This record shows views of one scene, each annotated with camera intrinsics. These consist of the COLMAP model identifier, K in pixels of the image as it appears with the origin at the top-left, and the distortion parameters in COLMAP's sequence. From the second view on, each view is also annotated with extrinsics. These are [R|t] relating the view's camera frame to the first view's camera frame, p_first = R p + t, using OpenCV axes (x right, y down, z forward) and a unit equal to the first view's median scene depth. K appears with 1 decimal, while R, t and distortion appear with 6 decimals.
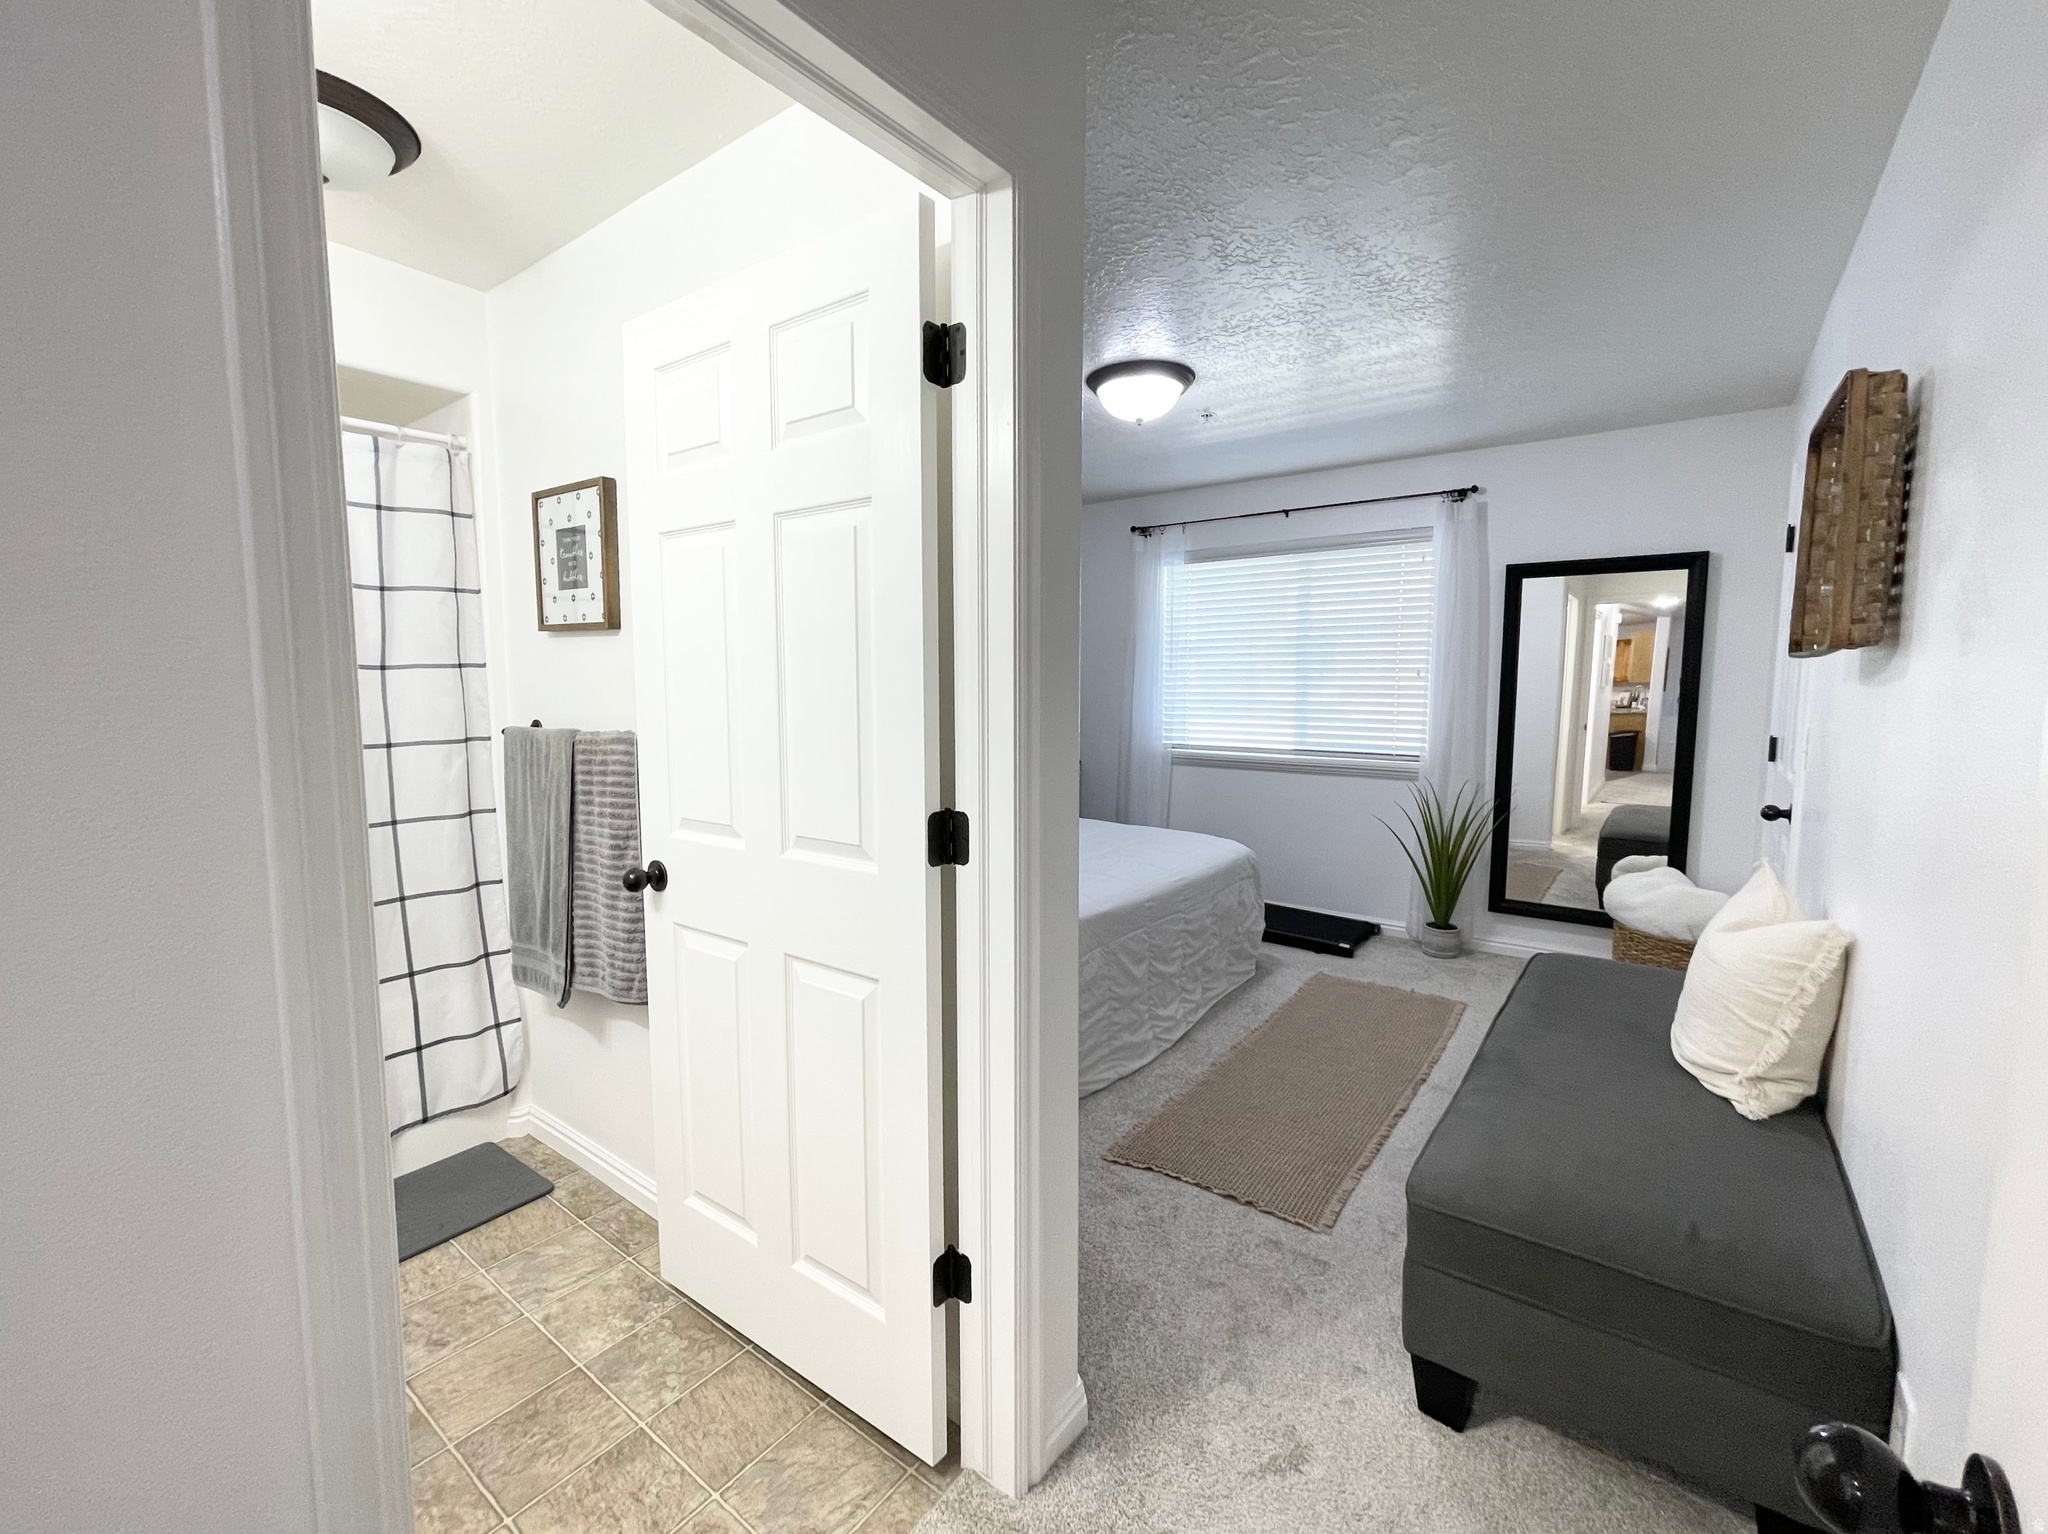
lens RADIAL K [[873.7, 0, 1016.5], [0, 873.7, 766.0], [0, 0, 1]] dist [-0.026423, 0.000135]
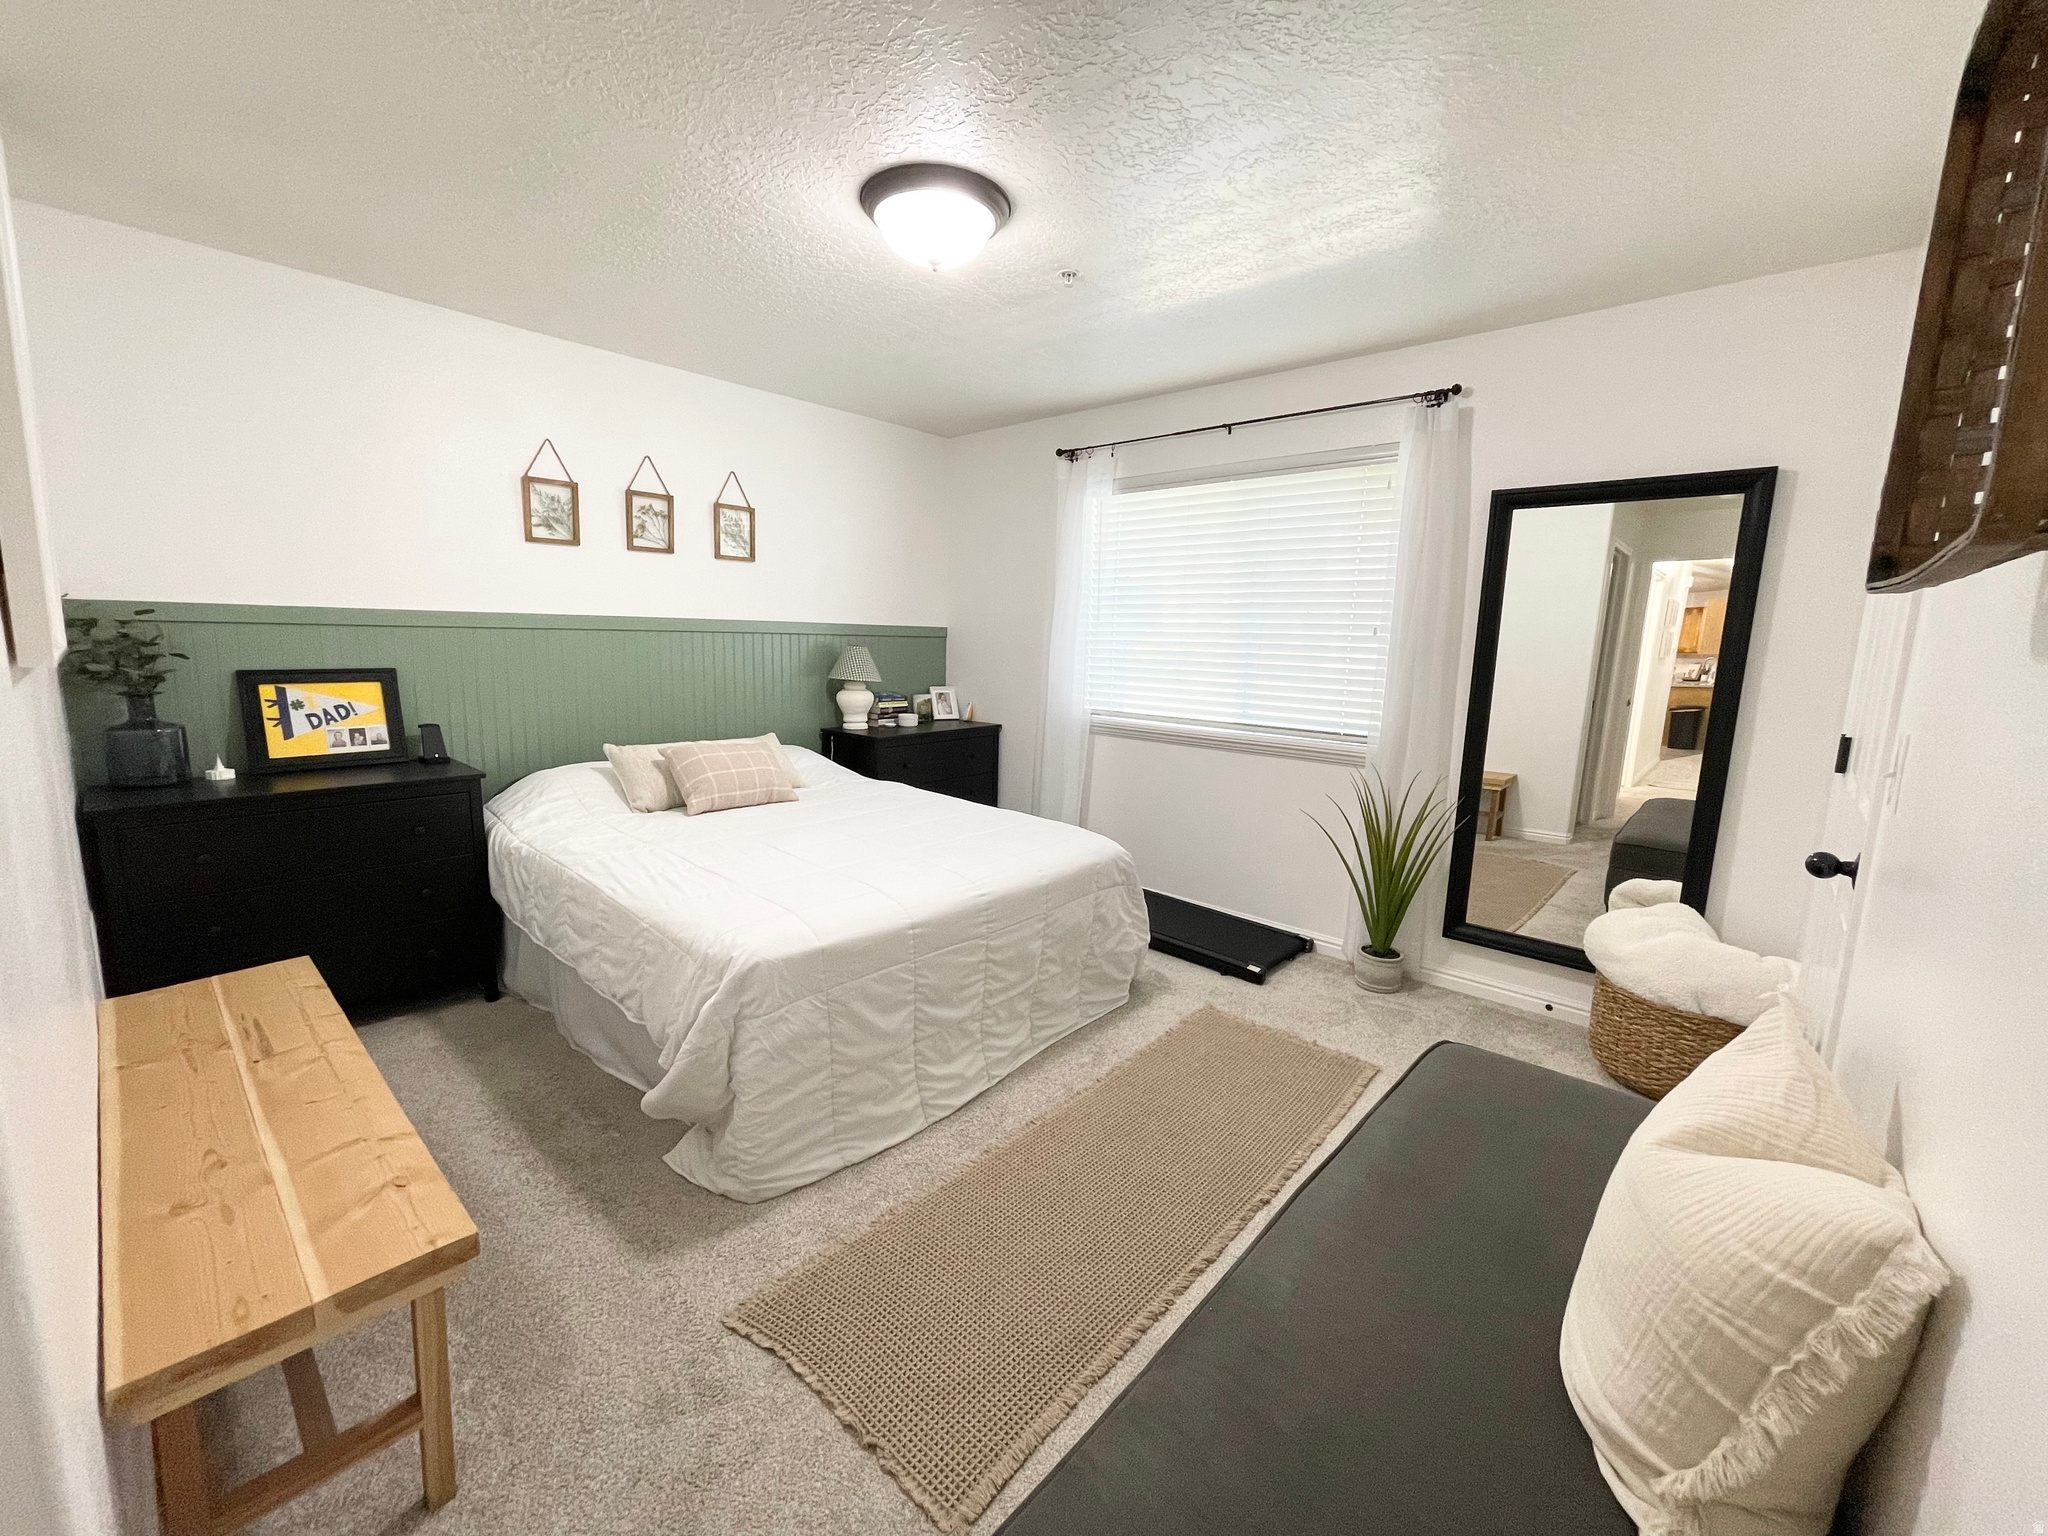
lens RADIAL K [[829.8, 0, 1018.2], [0, 829.8, 766.0], [0, 0, 1]] dist [-0.016968, -0.000782]
pose [[0.996155, 0.039577, -0.078164, 0.219539], [-0.034768, 0.997474, 0.061950, -0.022618], [0.080419, -0.058994, 0.995014, 0.235580]]
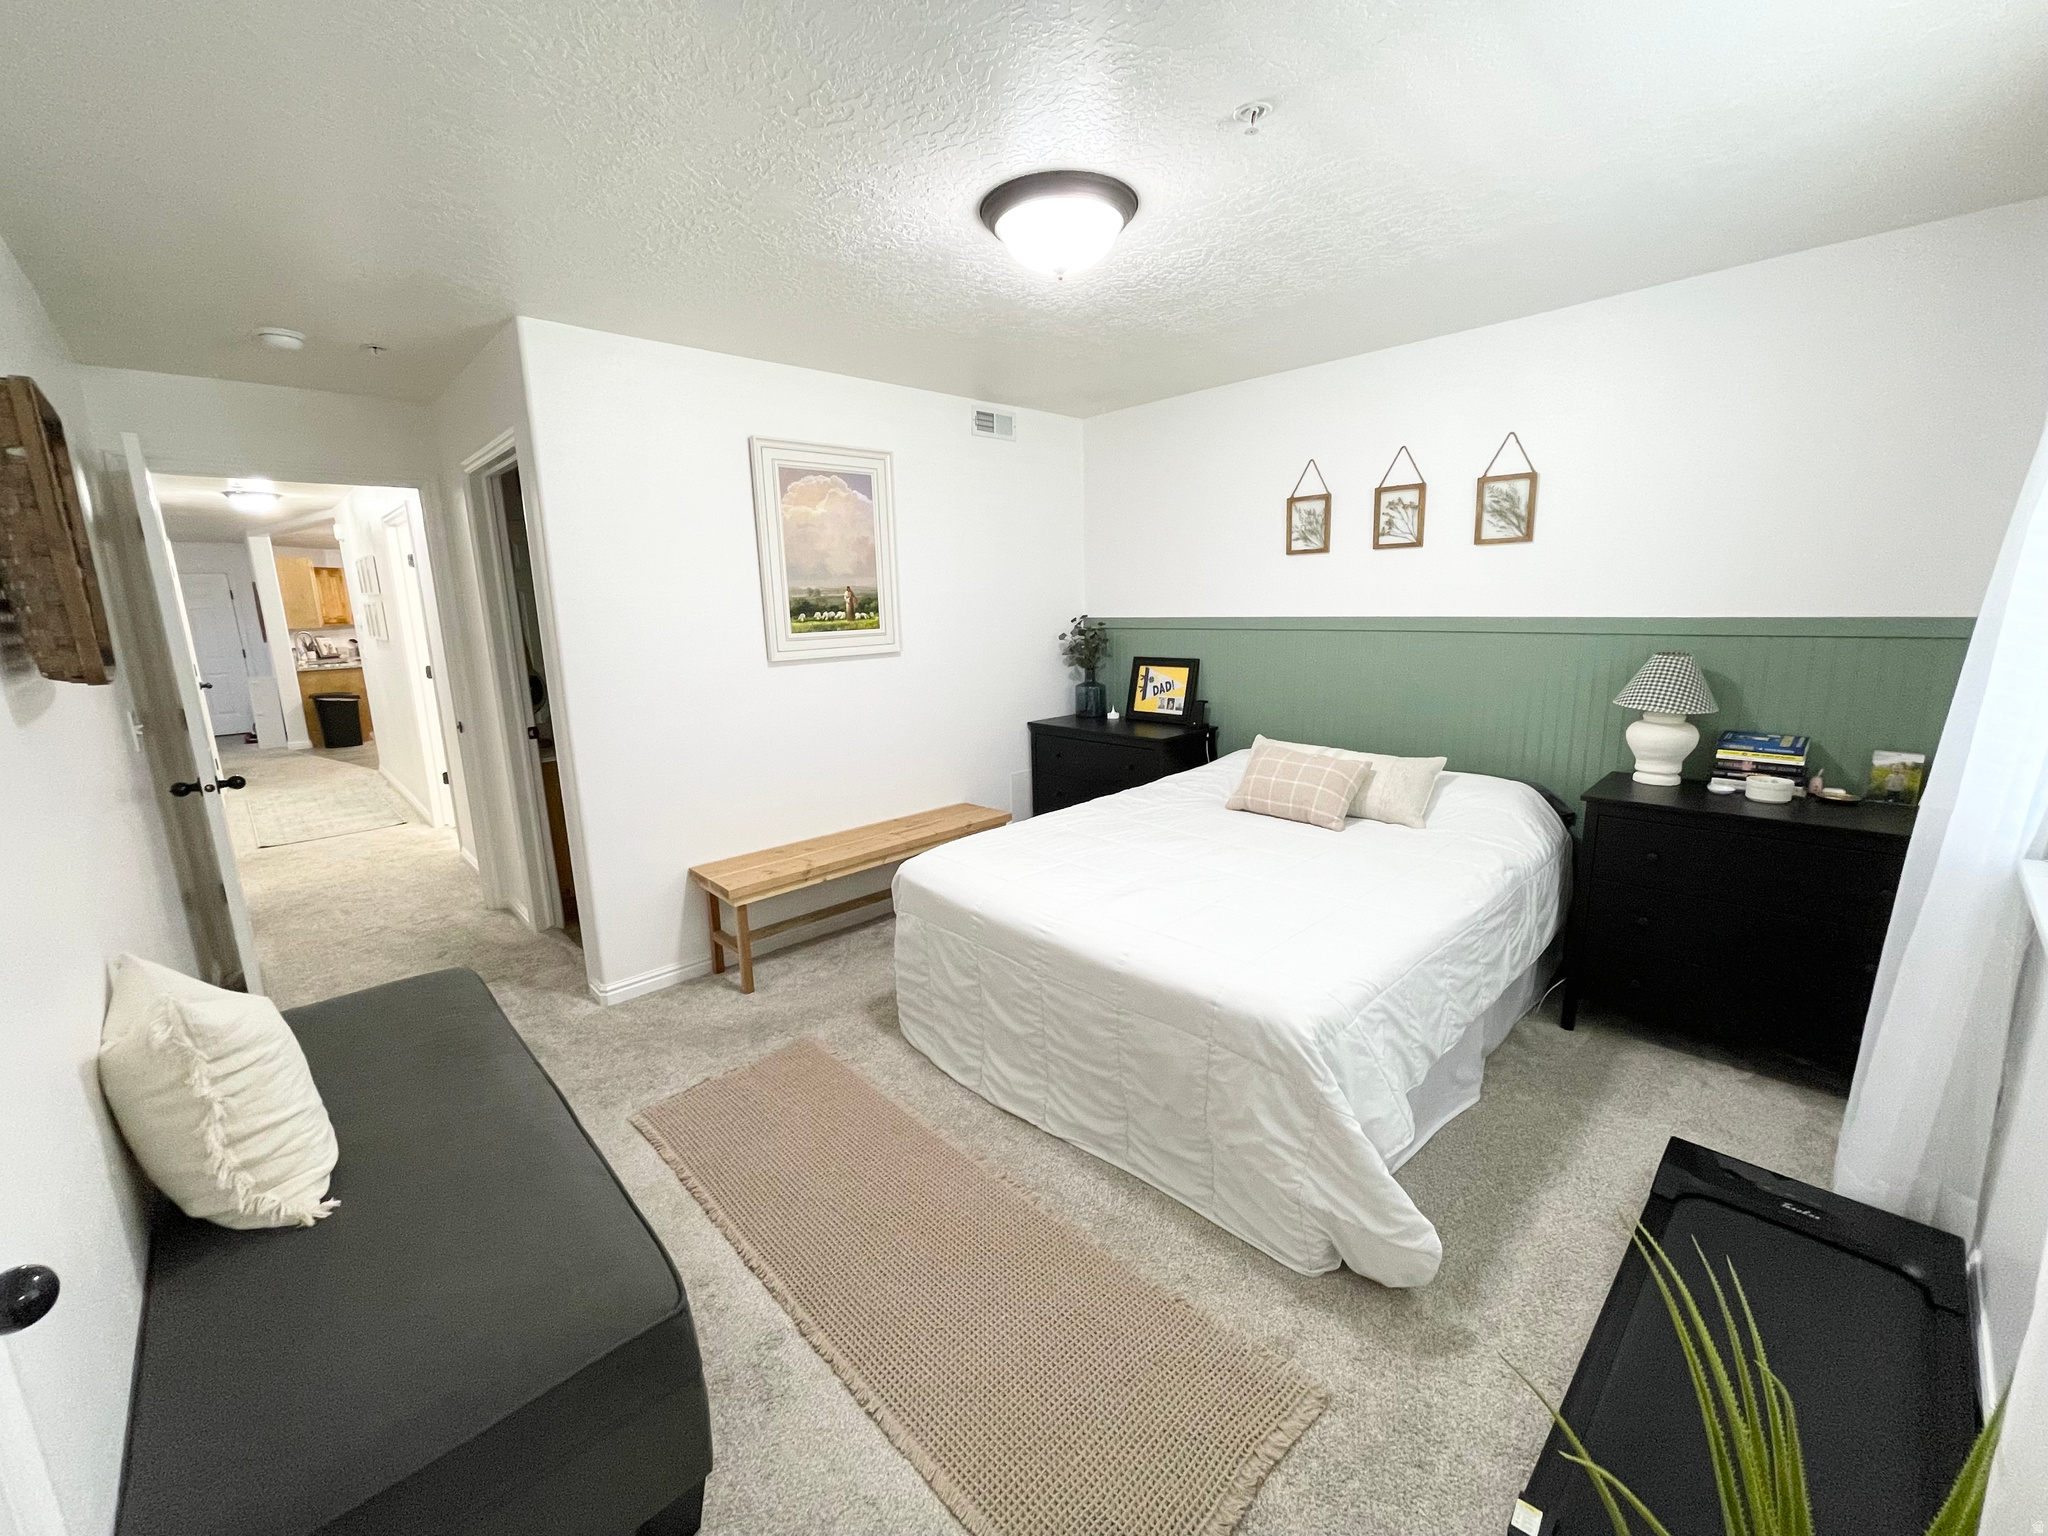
lens RADIAL K [[829.8, 0, 1025.9], [0, 829.8, 775.2], [0, 0, 1]] dist [-0.016968, -0.000782]
pose [[-0.171104, 0.211640, -0.962254, 0.667776], [-0.067745, 0.971818, 0.225790, -0.121505], [0.982921, 0.103821, -0.151945, 0.871748]]
